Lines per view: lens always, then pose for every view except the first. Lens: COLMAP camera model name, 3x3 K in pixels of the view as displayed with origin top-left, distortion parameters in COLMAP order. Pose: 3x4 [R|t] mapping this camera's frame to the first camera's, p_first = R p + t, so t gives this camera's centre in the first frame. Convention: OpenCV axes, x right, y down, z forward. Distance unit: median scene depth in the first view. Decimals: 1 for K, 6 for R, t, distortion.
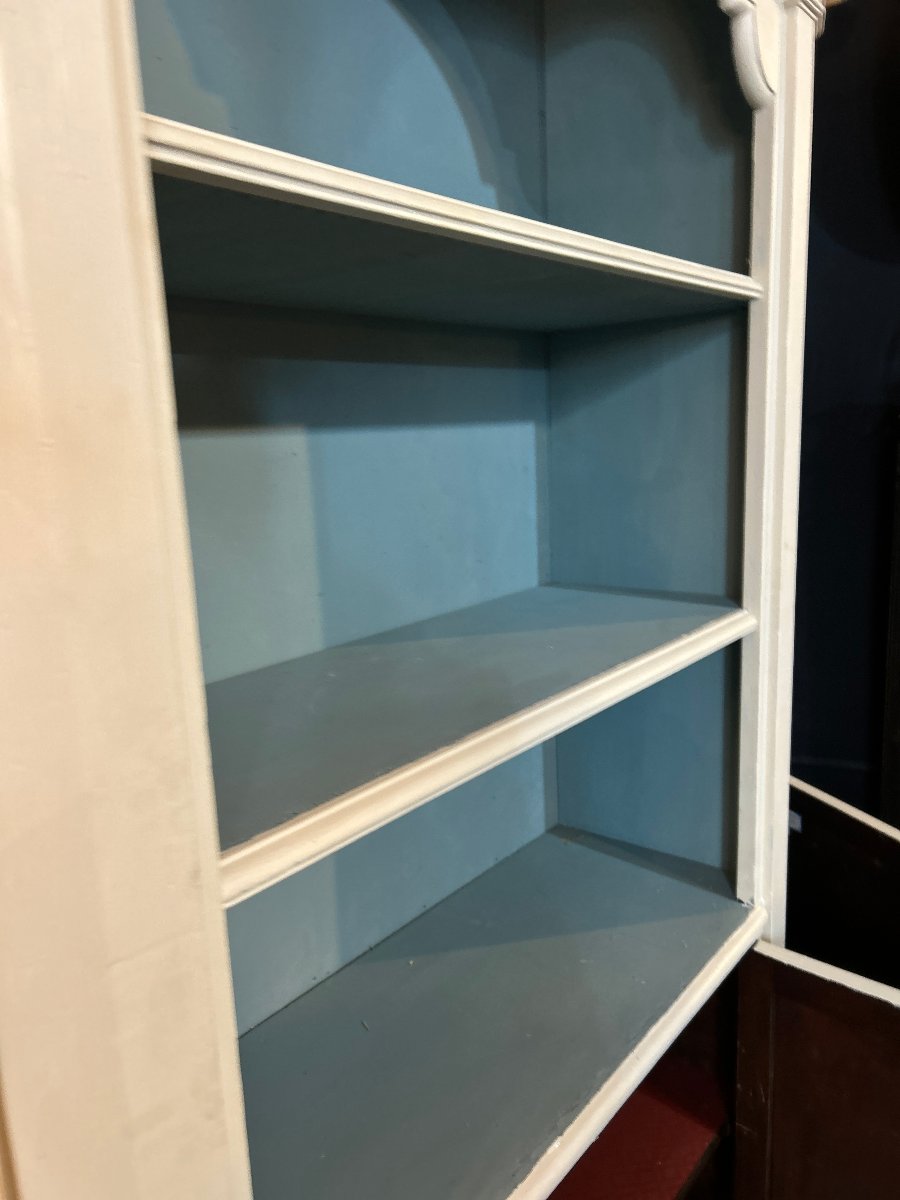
lens RADIAL K [[900.0, 0, 450.5], [0, 900.0, 605.6], [0, 0, 1]] dist [0.046915, -0.061262]
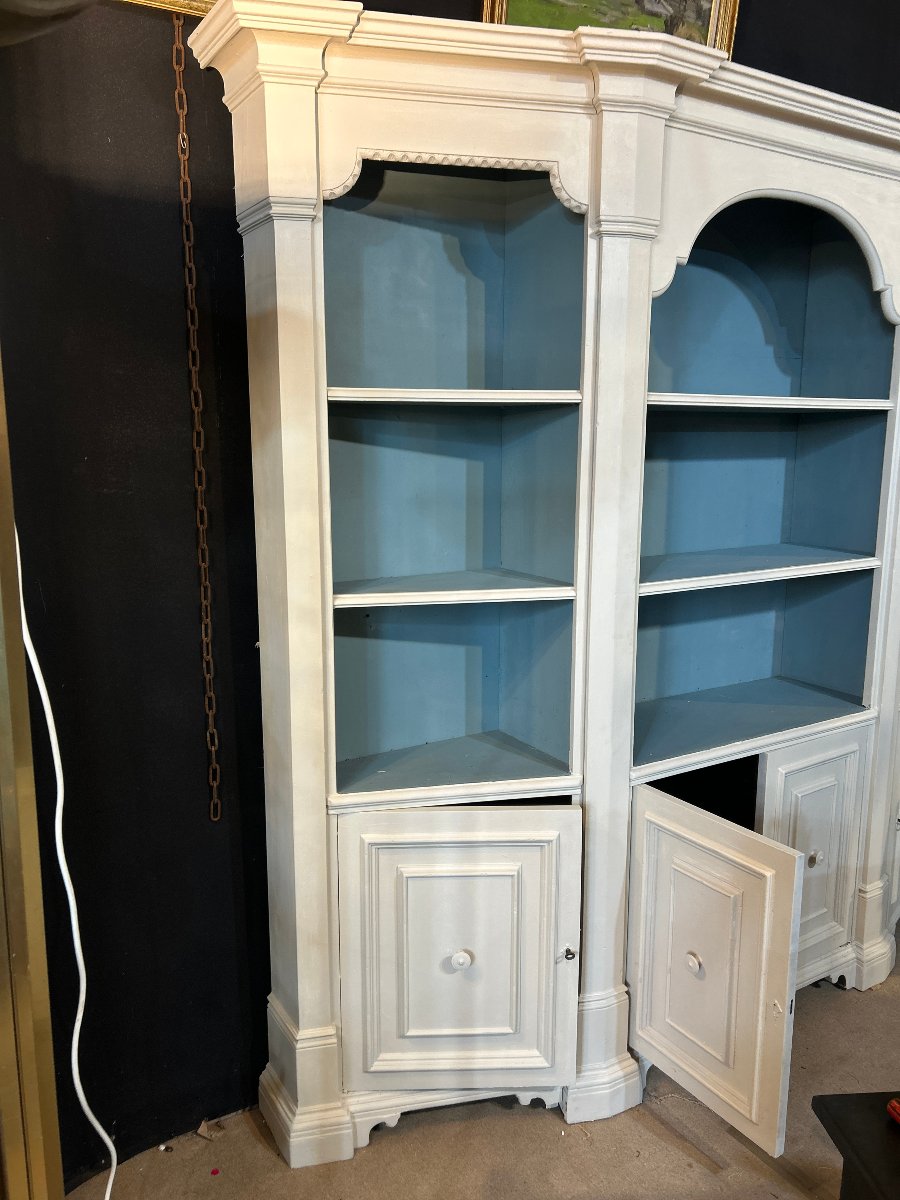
lens RADIAL K [[905.7, 0, 450.0], [0, 905.7, 600.0], [0, 0, 1]] dist [0.045730, -0.060741]
pose [[0.937162, 0.106651, -0.332195, 0.114177], [-0.106084, 0.994158, 0.019897, 0.158821], [0.332376, 0.016594, 0.943001, -1.245999]]
